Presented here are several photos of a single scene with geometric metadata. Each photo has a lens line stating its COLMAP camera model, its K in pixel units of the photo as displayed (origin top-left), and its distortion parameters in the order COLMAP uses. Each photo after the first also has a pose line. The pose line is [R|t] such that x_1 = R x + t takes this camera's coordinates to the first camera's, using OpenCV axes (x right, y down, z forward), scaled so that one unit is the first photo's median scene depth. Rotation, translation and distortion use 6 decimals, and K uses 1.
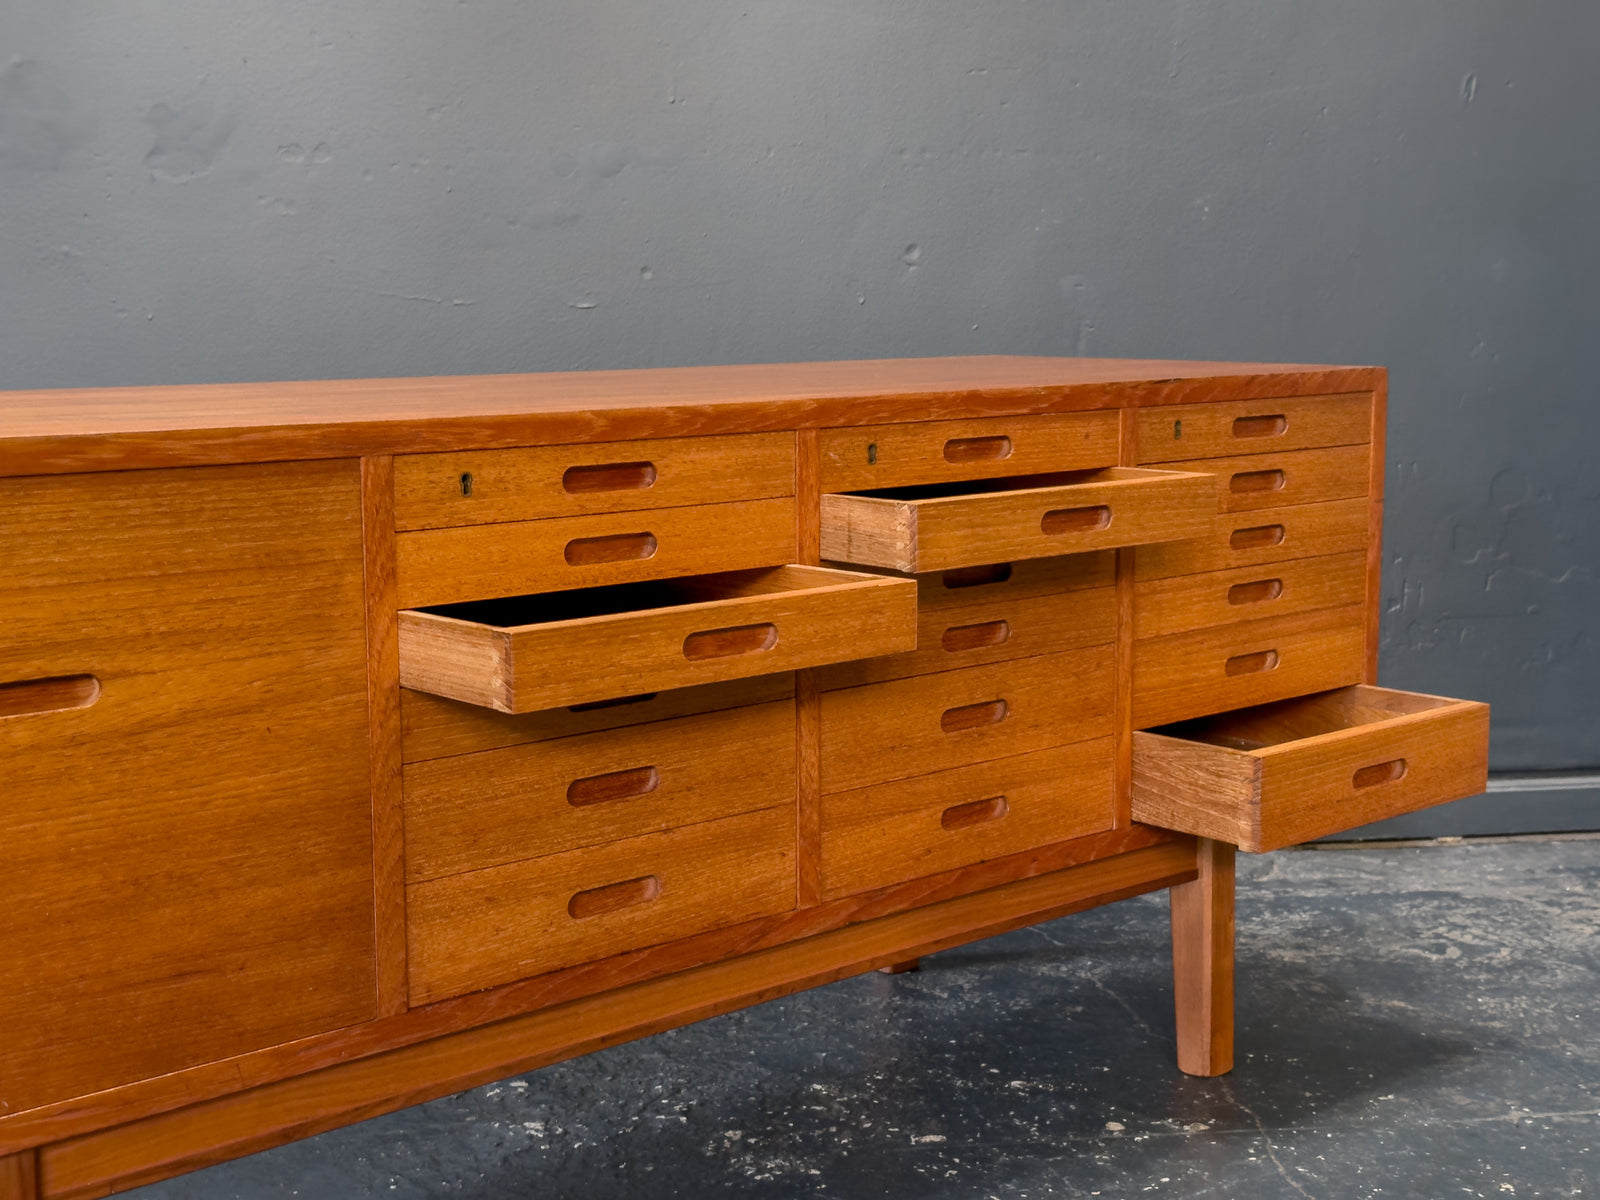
lens RADIAL K [[2235.3, 0, 815.6], [0, 2235.3, 613.8], [0, 0, 1]] dist [0.121839, 0.000000]
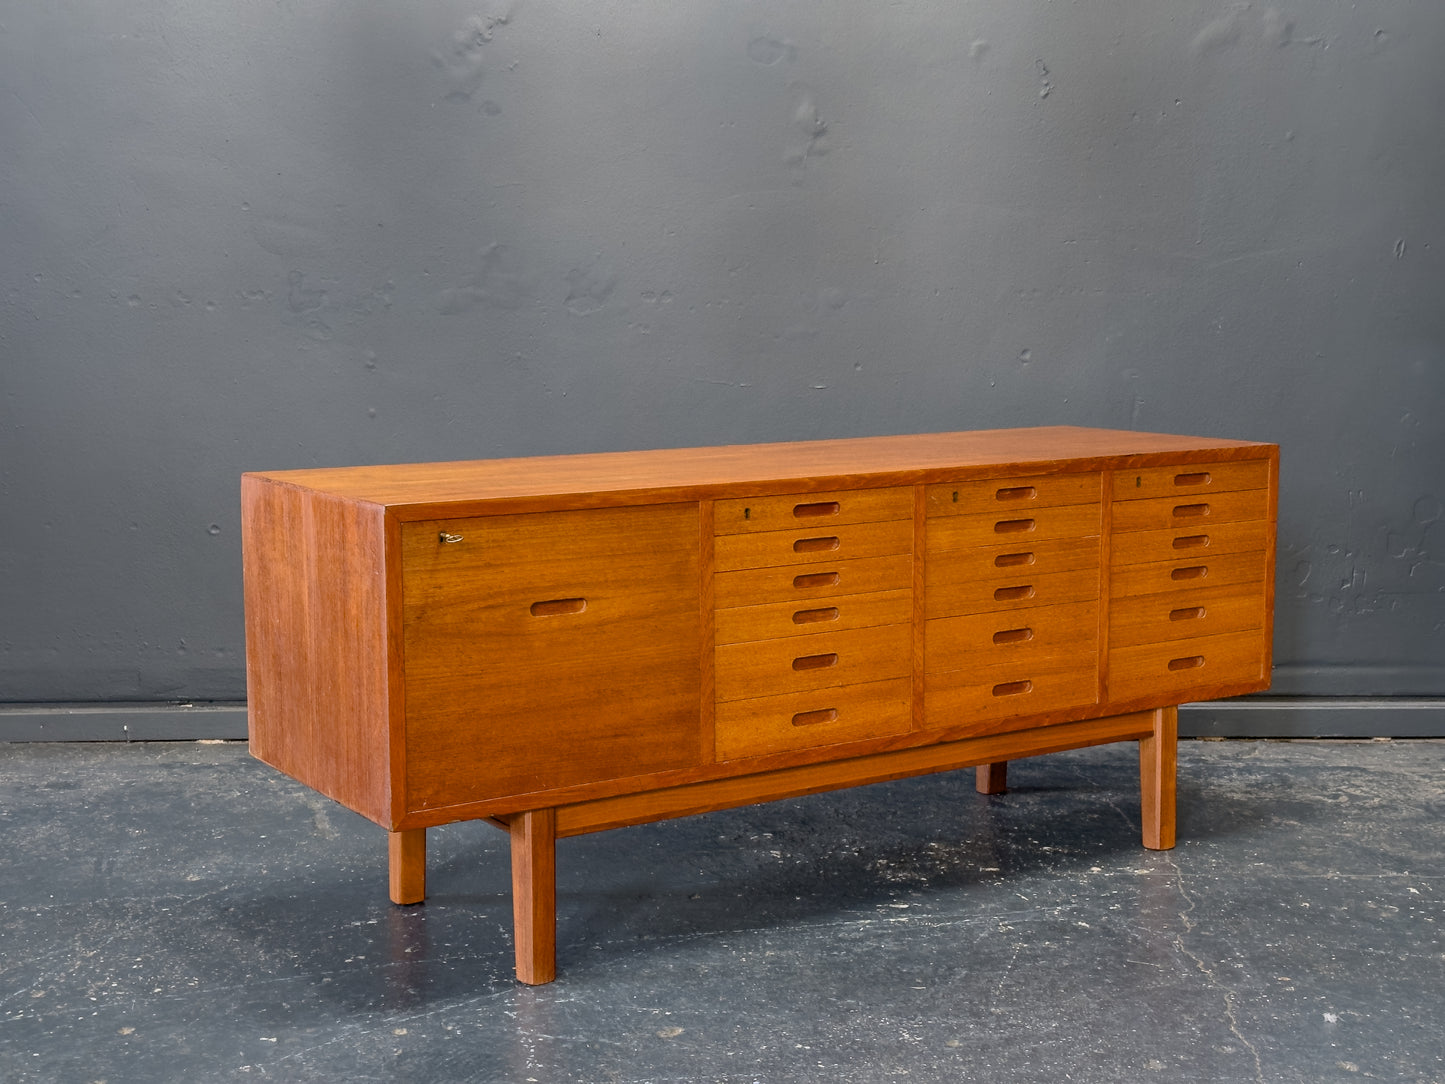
lens RADIAL K [[2018.7, 0, 736.5], [0, 2018.7, 536.3], [0, 0, 1]] dist [0.121839, 0.000000]
pose [[0.987672, 0.020380, -0.155203, 0.118448], [-0.023609, 0.999541, -0.018993, -0.000176], [0.154744, 0.022423, 0.987700, -0.803371]]
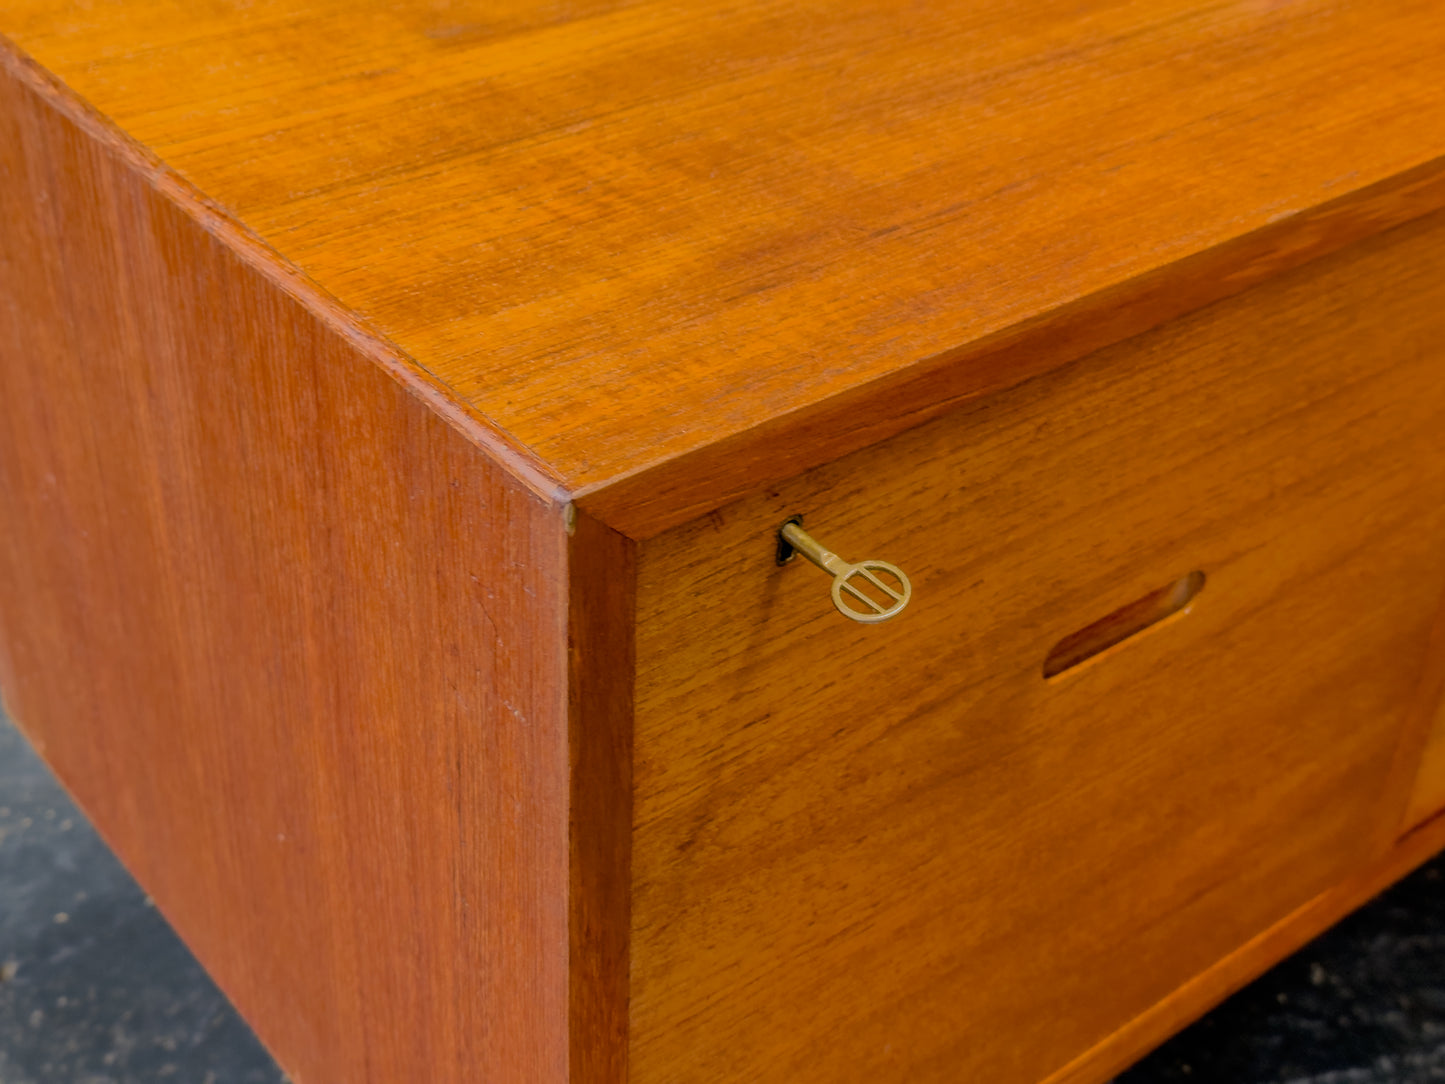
lens RADIAL K [[2018.7, 0, 727.0], [0, 2018.7, 538.0], [0, 0, 1]] dist [0.121839, 0.000000]
pose [[0.996736, 0.074154, -0.031927, -0.356132], [-0.051826, 0.890895, 0.451244, -0.187798], [0.061905, -0.448116, 0.891829, 0.407597]]
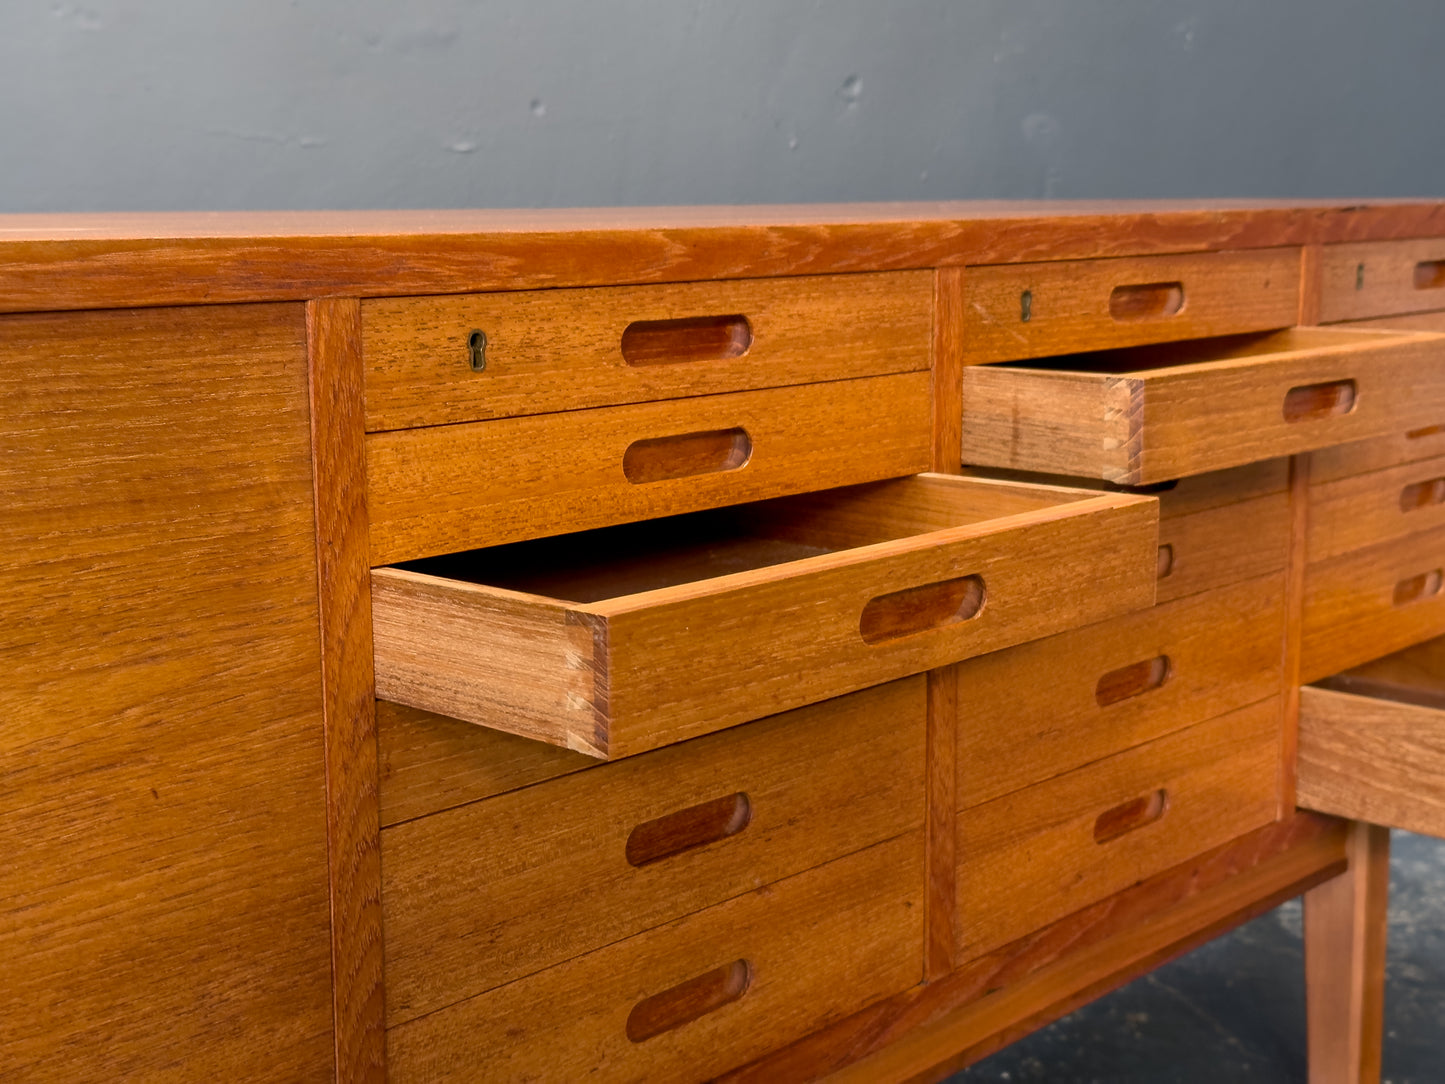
lens RADIAL K [[2018.7, 0, 727.8], [0, 2018.7, 561.5], [0, 0, 1]] dist [0.121839, 0.000000]
pose [[0.996409, -0.016125, 0.083121, -0.124883], [0.013274, 0.999308, 0.034736, -0.018346], [-0.083623, -0.033508, 0.995934, 0.427411]]
